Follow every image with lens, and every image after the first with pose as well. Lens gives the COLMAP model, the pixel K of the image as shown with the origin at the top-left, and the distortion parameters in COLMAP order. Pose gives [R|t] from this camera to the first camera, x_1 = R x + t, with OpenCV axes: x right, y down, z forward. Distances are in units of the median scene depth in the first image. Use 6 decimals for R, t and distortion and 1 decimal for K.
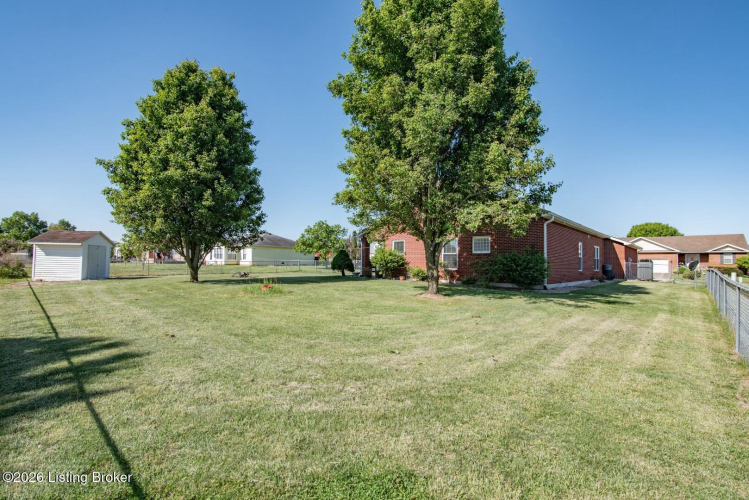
lens RADIAL K [[345.7, 0, 377.1], [0, 345.7, 250.2], [0, 0, 1]] dist [0.001585, 0.000060]
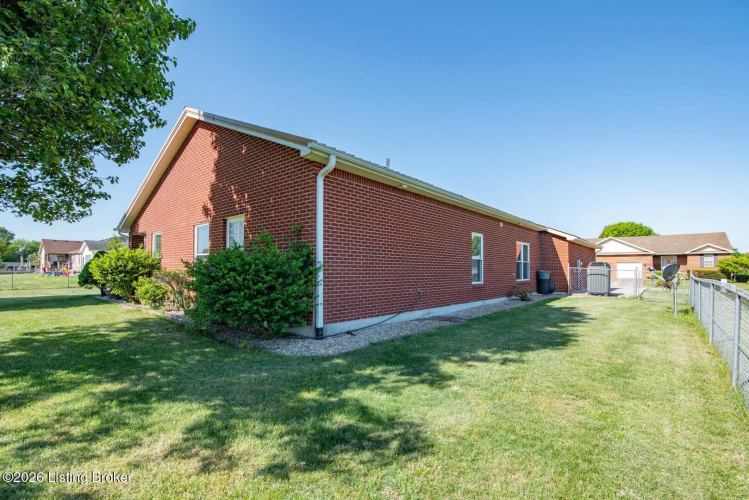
lens RADIAL K [[345.7, 0, 372.3], [0, 345.7, 254.2], [0, 0, 1]] dist [0.001585, 0.000060]
pose [[0.999465, -0.009557, 0.031273, 0.182163], [0.009748, 0.999935, -0.005962, 0.006356], [-0.031214, 0.006264, 0.999493, 0.201215]]
